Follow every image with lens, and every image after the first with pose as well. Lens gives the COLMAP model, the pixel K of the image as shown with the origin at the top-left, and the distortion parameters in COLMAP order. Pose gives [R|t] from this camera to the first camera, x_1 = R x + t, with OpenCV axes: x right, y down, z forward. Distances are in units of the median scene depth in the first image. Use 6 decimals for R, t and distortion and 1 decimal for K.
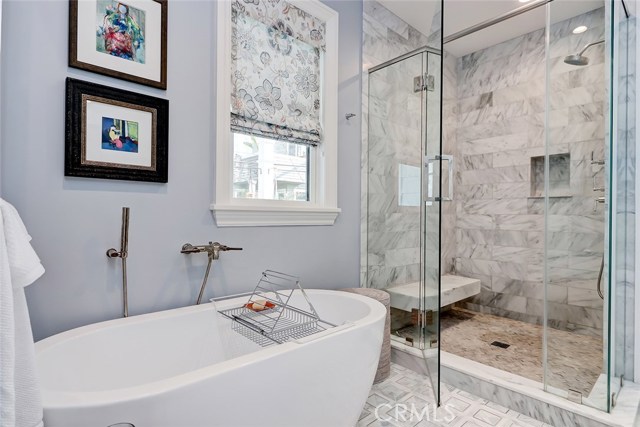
lens RADIAL K [[329.8, 0, 316.2], [0, 329.8, 214.5], [0, 0, 1]] dist [0.003372, -0.001702]
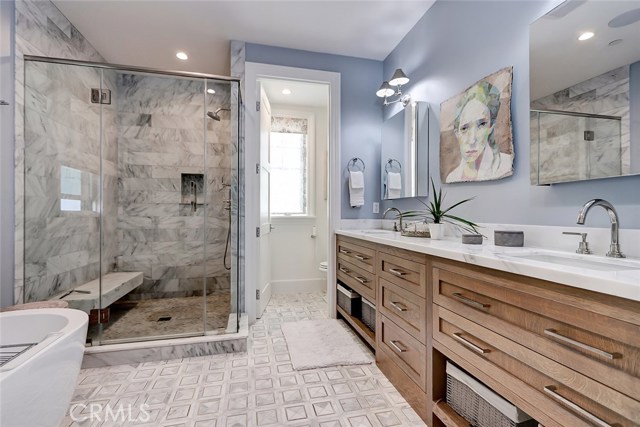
lens RADIAL K [[295.1, 0, 319.9], [0, 295.1, 212.4], [0, 0, 1]] dist [0.003652, -0.001670]
pose [[0.469265, -0.003574, 0.883050, -0.166187], [0.000235, 0.999992, 0.003922, -0.022988], [-0.883057, -0.001633, 0.469262, -0.066303]]
